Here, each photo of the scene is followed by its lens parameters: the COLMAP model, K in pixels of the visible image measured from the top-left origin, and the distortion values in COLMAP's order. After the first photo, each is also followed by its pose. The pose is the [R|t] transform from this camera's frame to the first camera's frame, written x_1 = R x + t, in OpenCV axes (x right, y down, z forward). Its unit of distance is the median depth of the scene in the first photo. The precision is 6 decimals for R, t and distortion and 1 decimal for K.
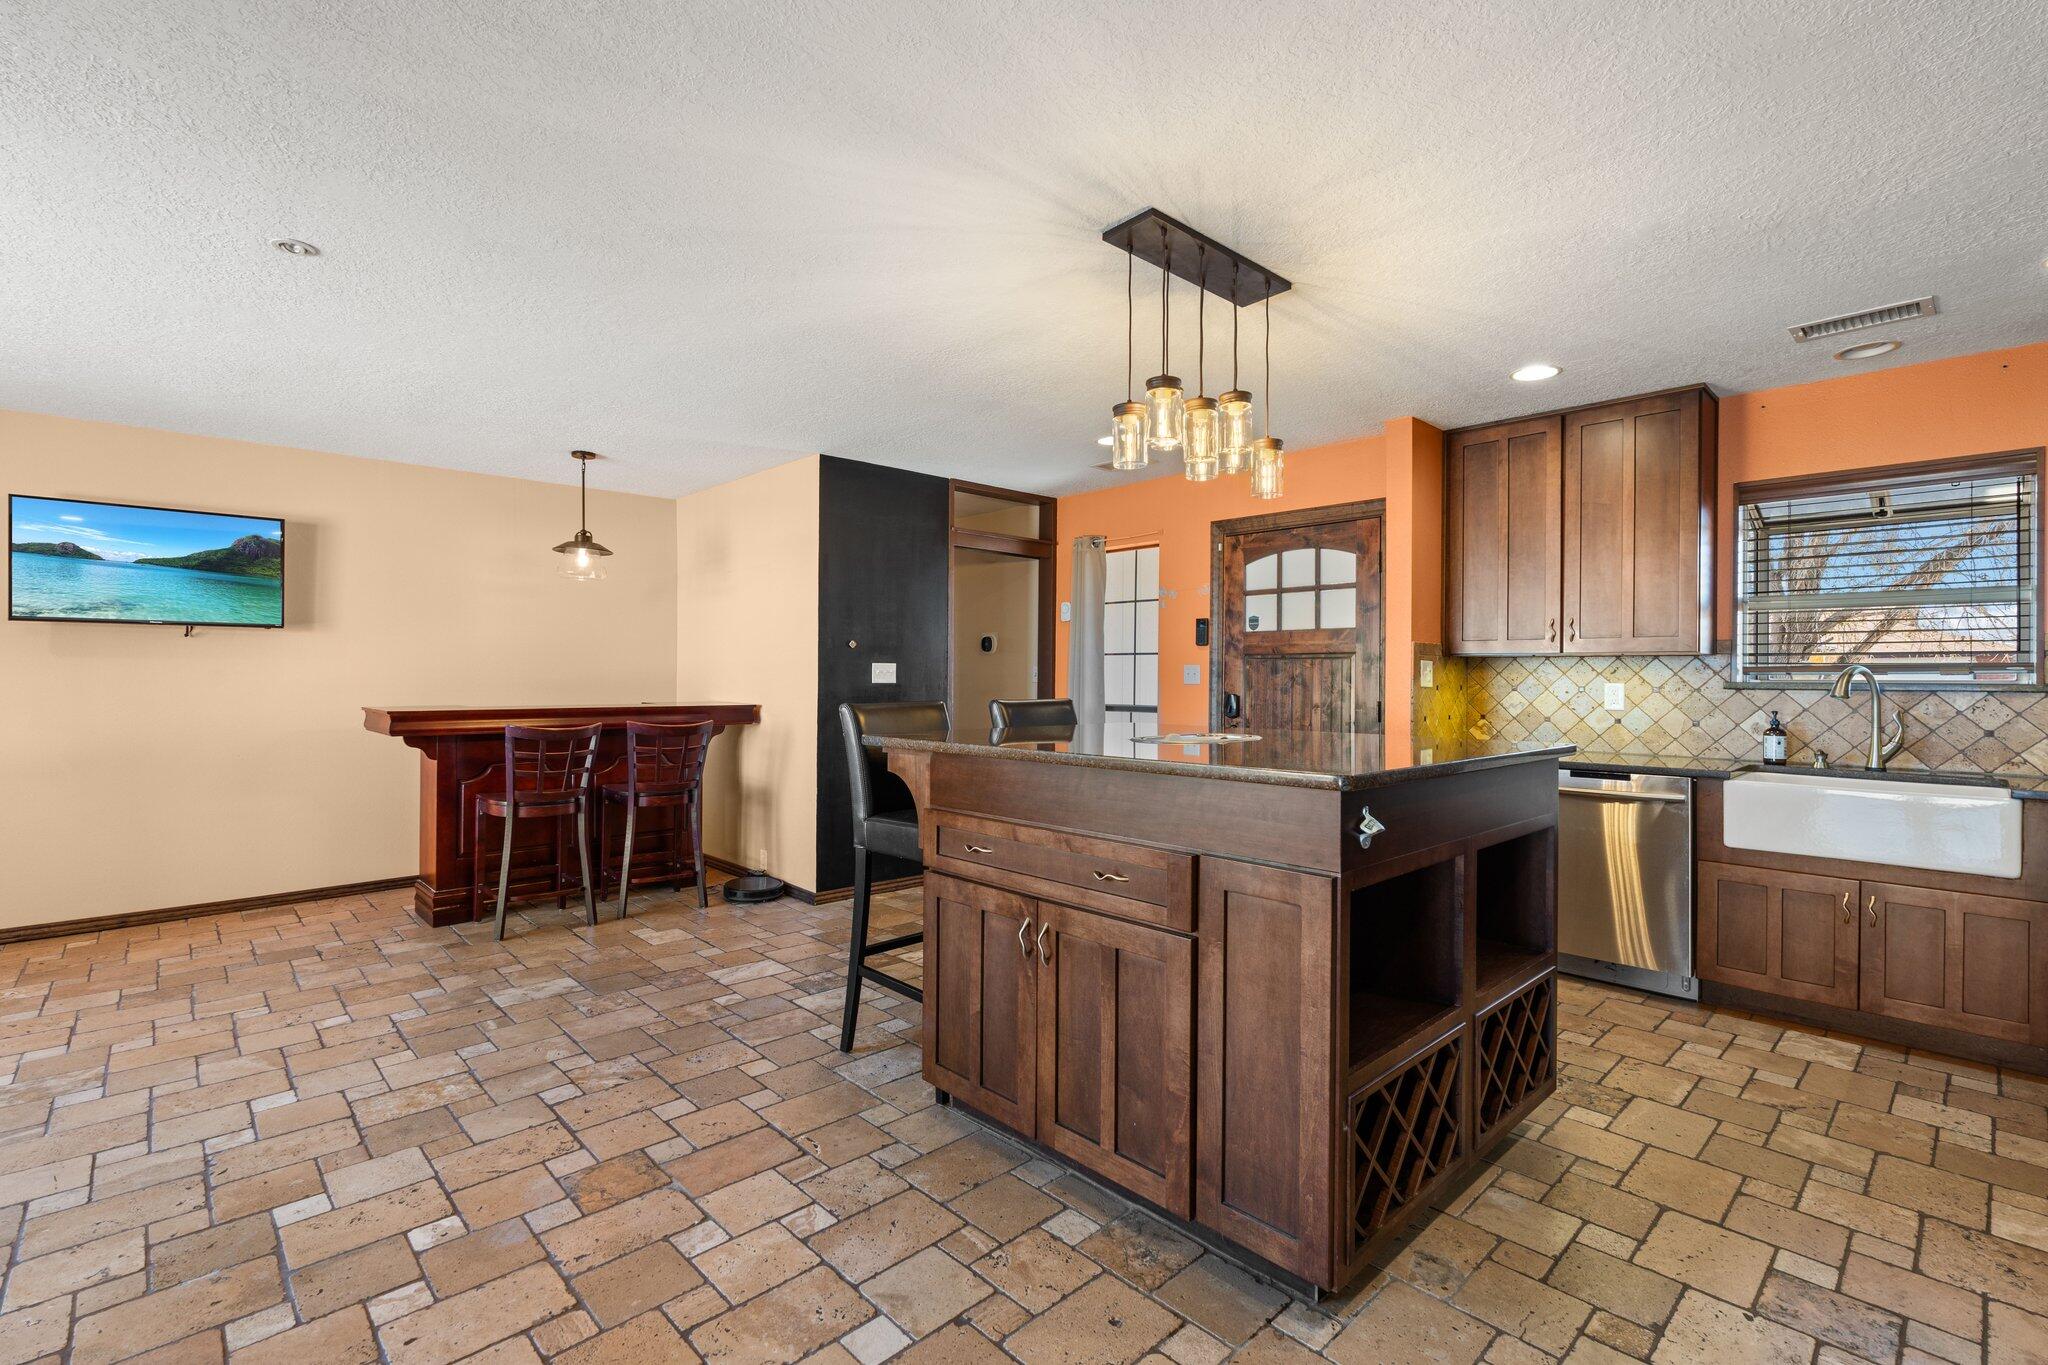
lens RADIAL K [[914.0, 0, 1017.0], [0, 914.0, 676.8], [0, 0, 1]] dist [-0.001759, -0.000341]
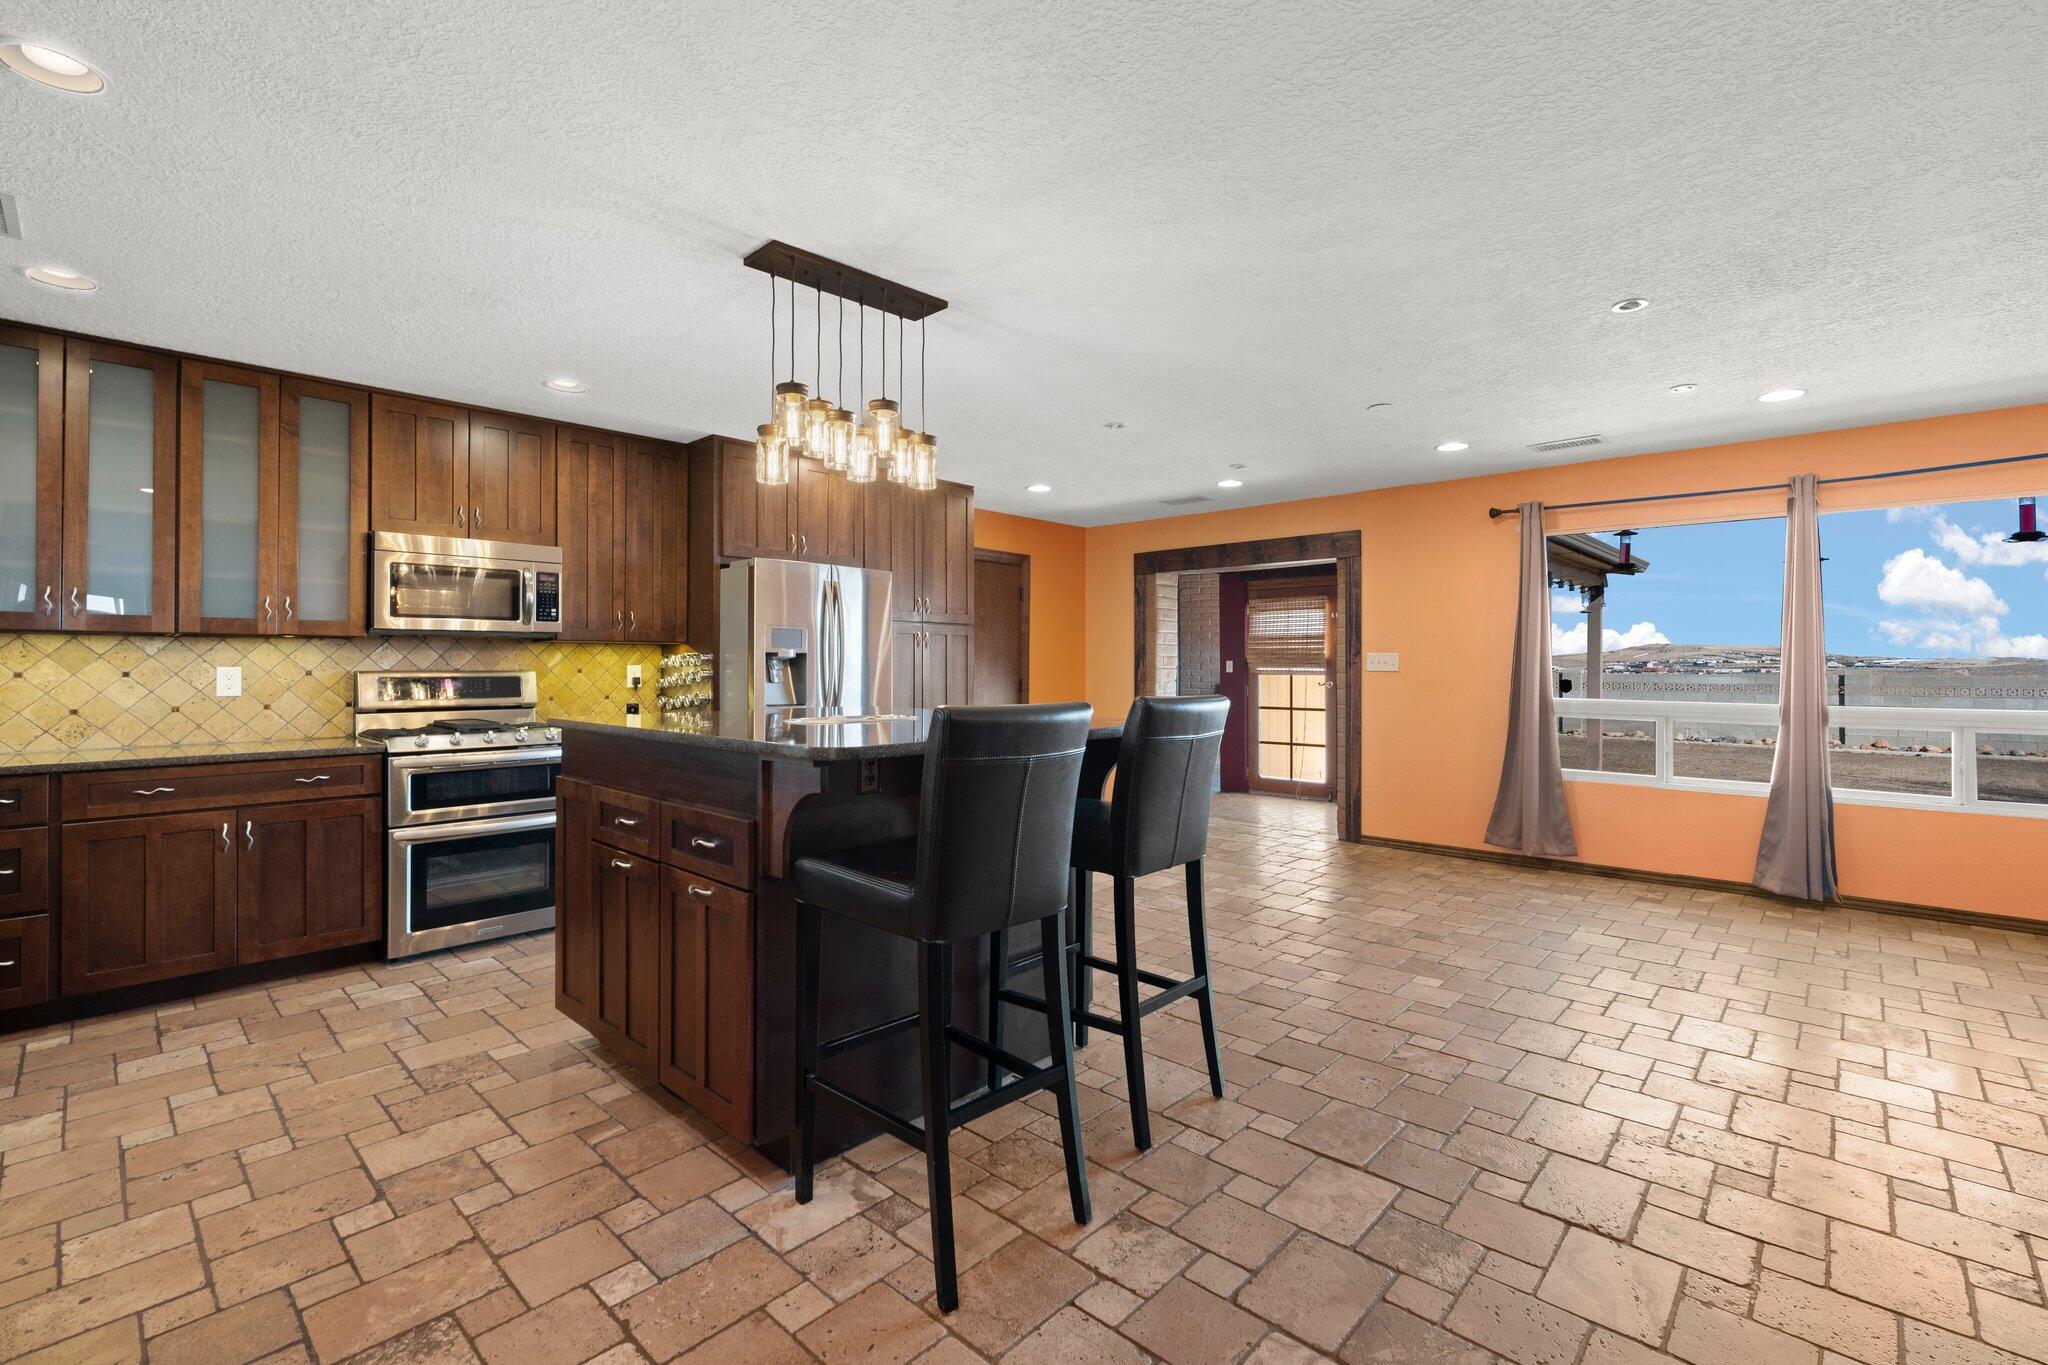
lens RADIAL K [[899.8, 0, 1015.7], [0, 899.8, 661.3], [0, 0, 1]] dist [-0.002463, -0.000363]
pose [[-0.998242, -0.005665, -0.059003, 0.049475], [-0.005154, 0.999948, -0.008808, 0.005134], [0.059049, -0.008489, -0.998219, 1.561597]]
